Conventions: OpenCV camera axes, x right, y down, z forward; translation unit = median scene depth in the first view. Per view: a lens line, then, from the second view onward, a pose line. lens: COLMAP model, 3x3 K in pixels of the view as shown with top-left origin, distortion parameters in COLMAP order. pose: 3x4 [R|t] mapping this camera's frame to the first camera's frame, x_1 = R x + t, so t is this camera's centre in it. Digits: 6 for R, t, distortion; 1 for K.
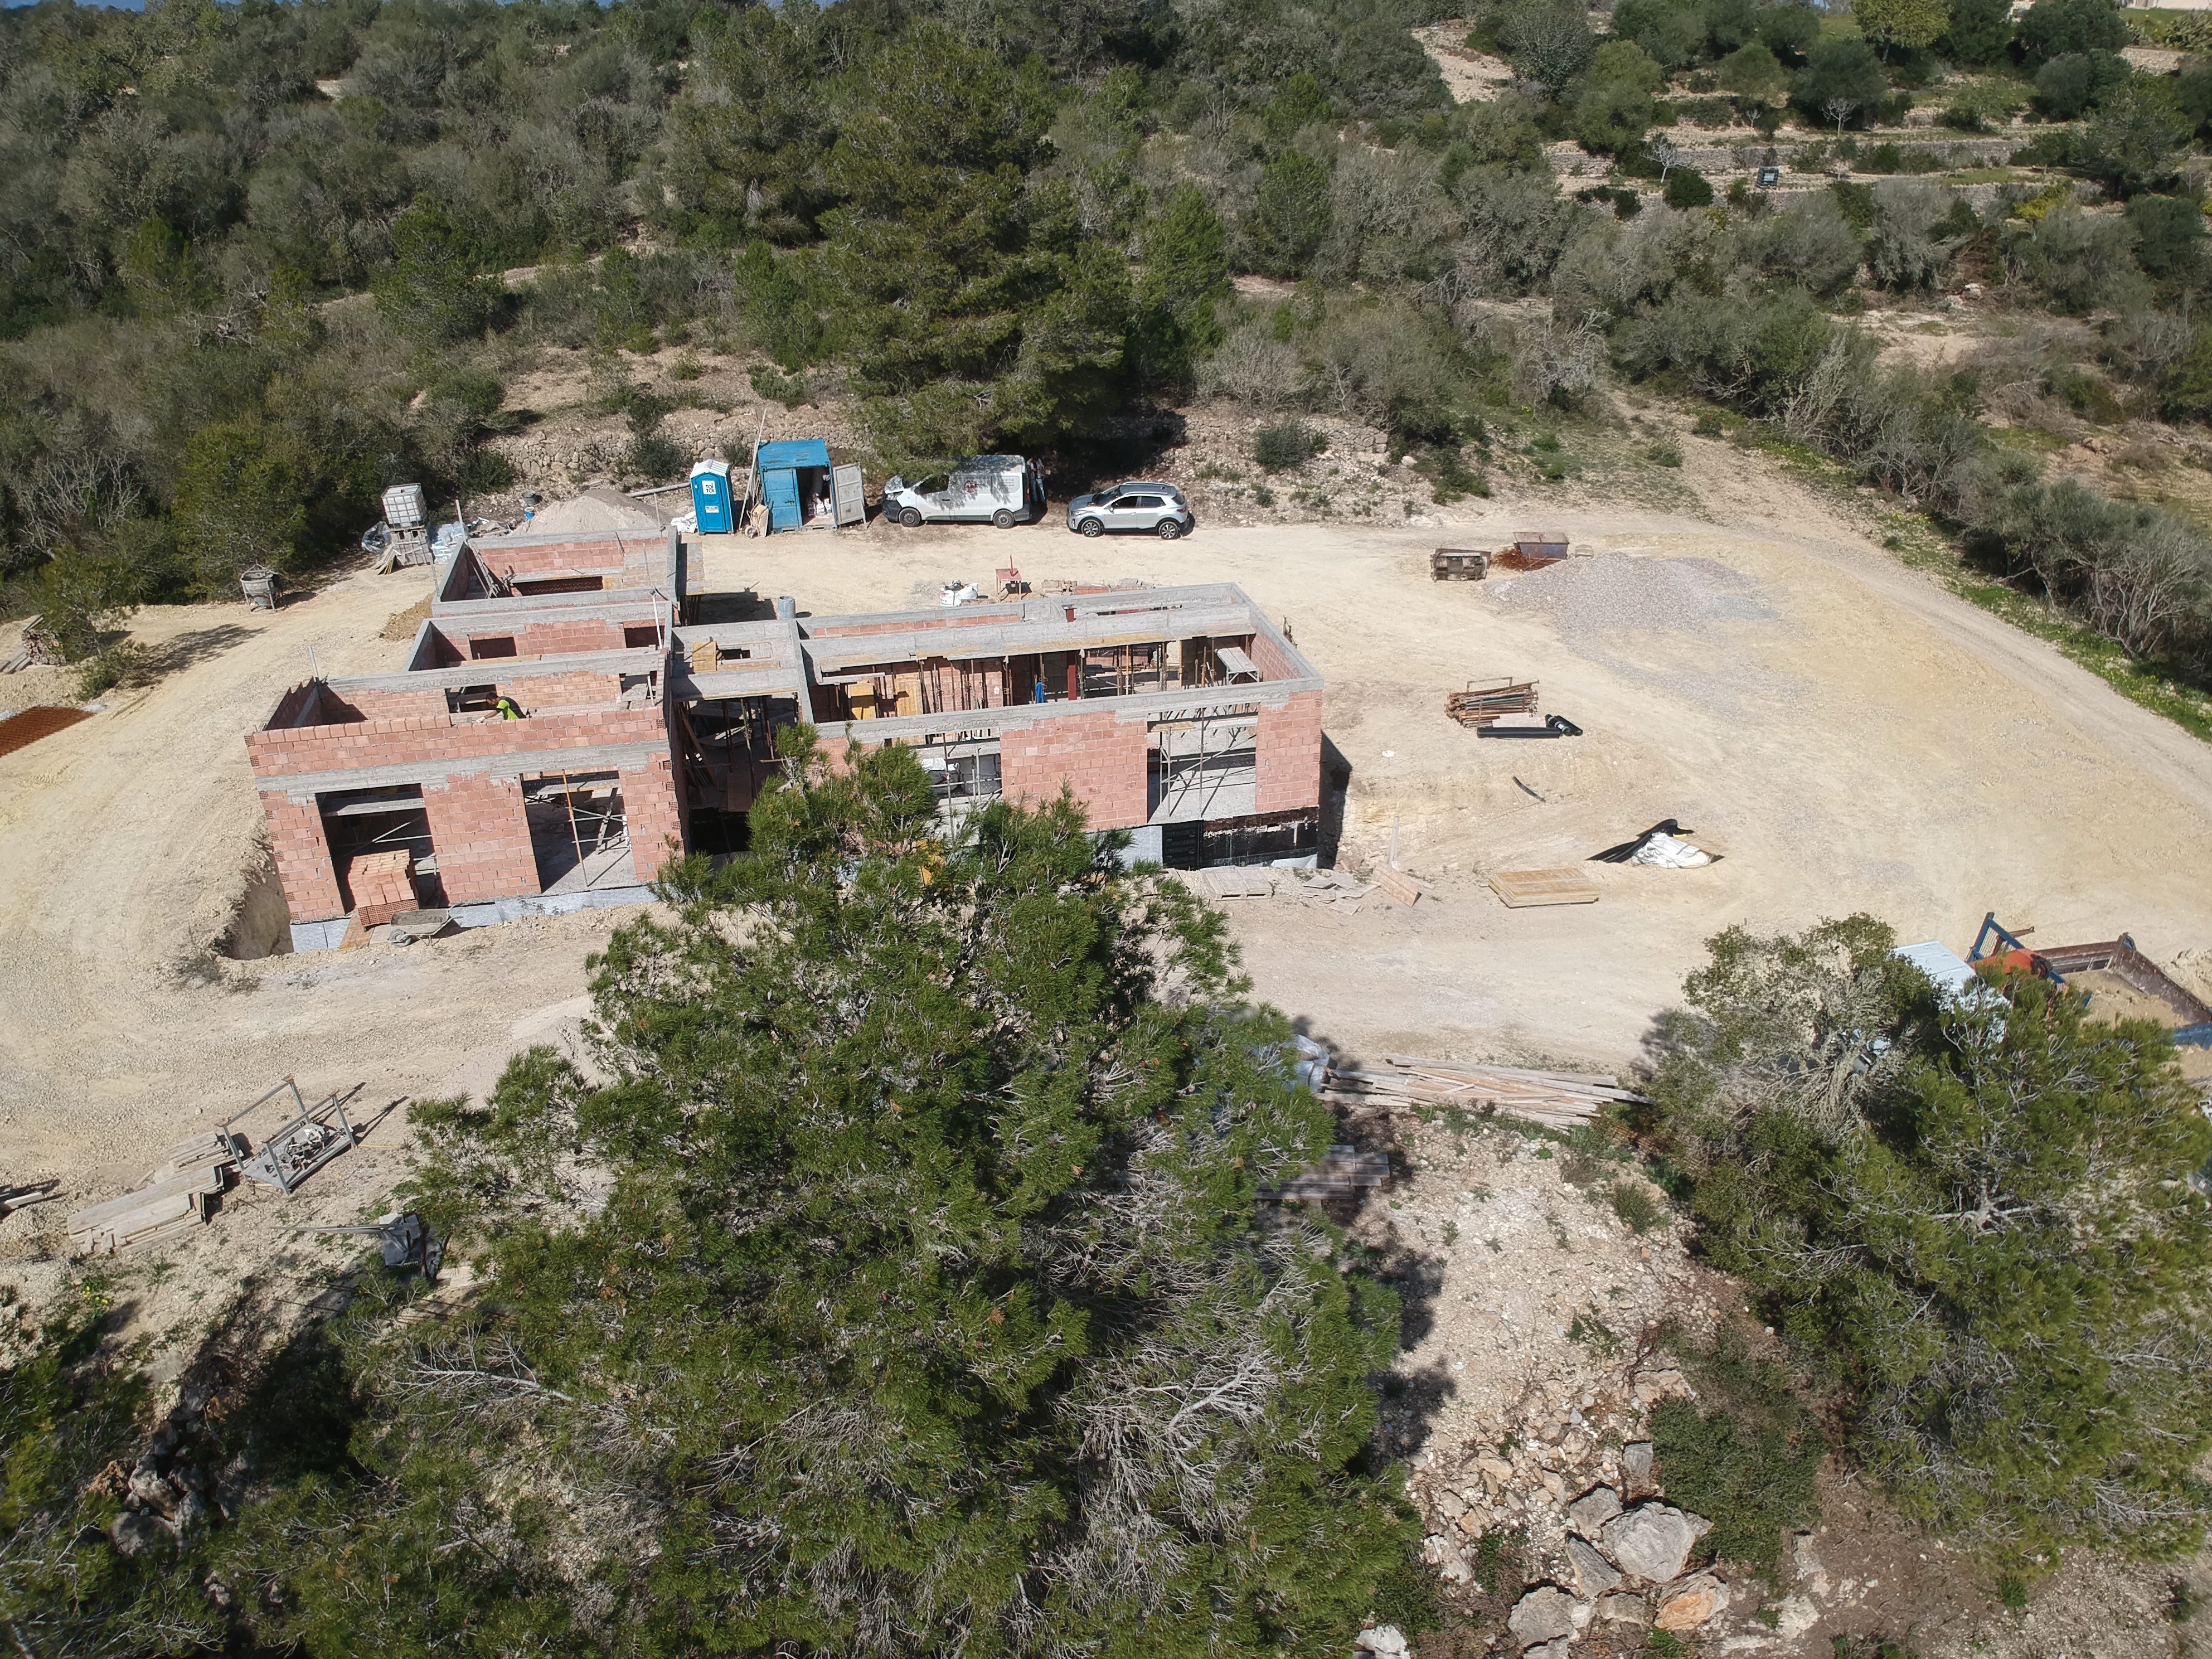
lens RADIAL K [[1622.2, 0, 1117.6], [0, 1622.2, 840.4], [0, 0, 1]] dist [0.059013, -0.111533]
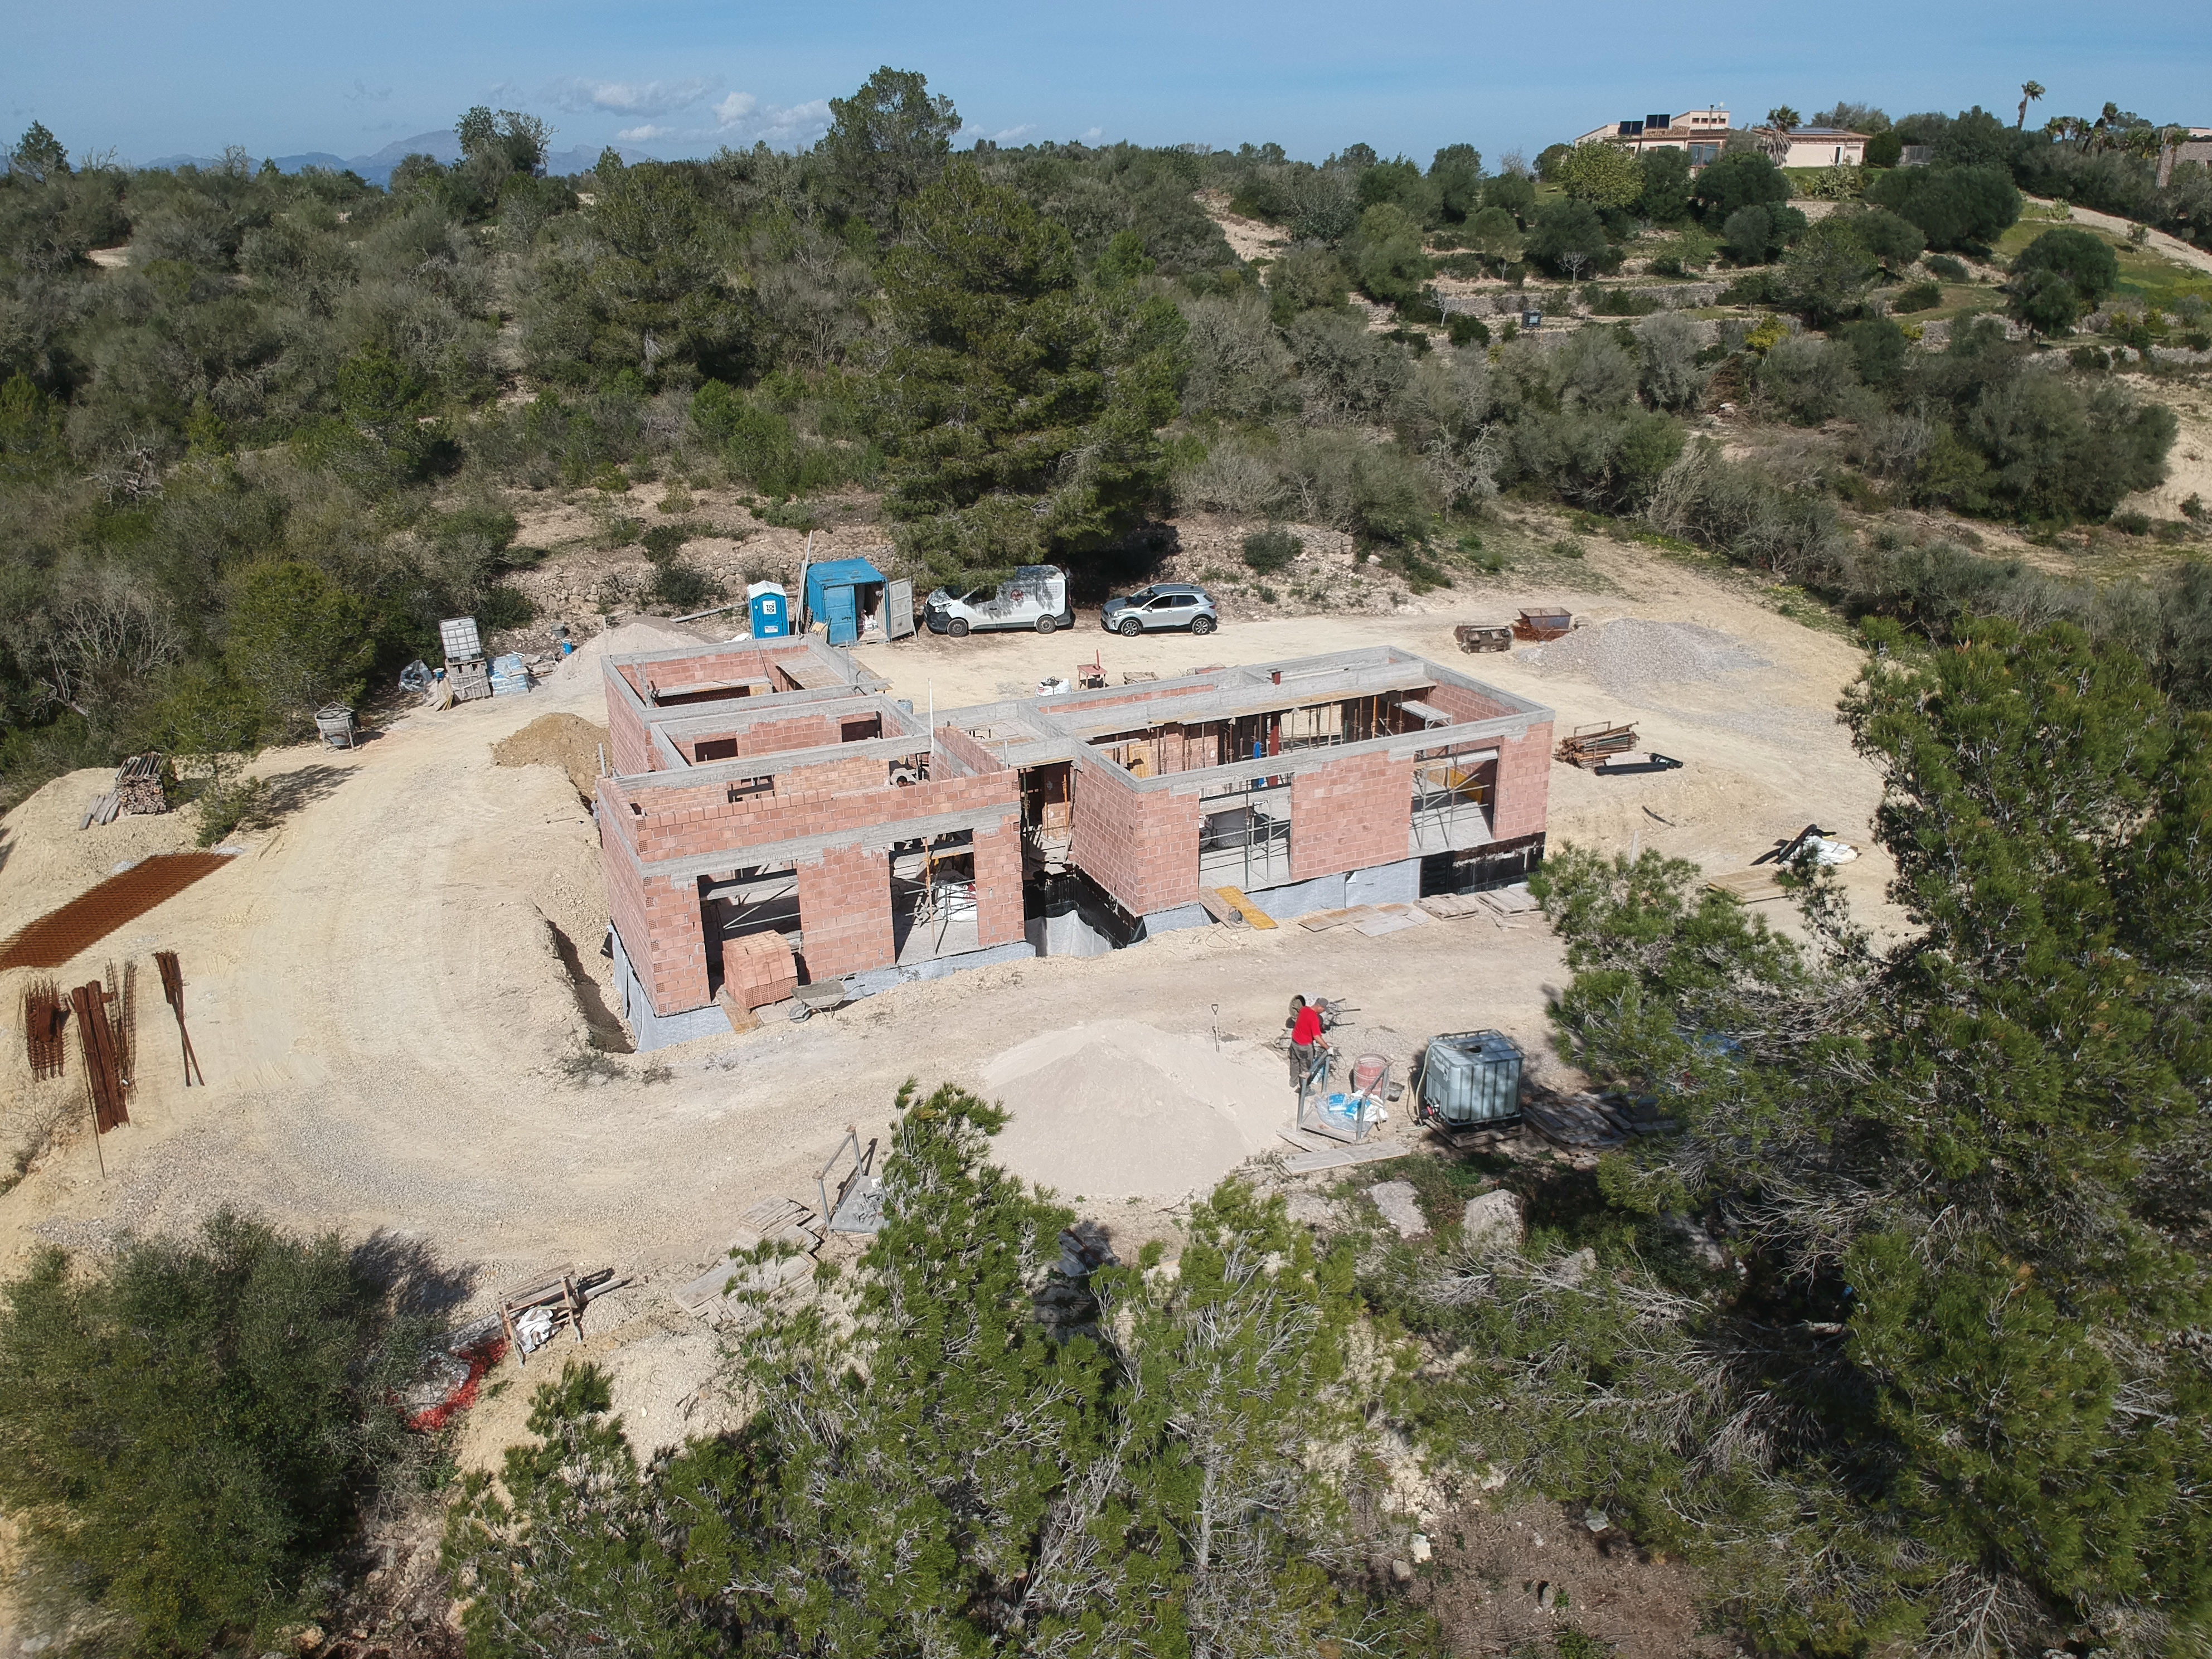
lens RADIAL K [[1622.2, 0, 1125.7], [0, 1622.2, 842.3], [0, 0, 1]] dist [0.059013, -0.111533]
pose [[0.976598, -0.079443, 0.199861, -0.222986], [0.097973, 0.991588, -0.084588, 0.030861], [-0.191460, 0.102190, 0.976166, -0.007865]]
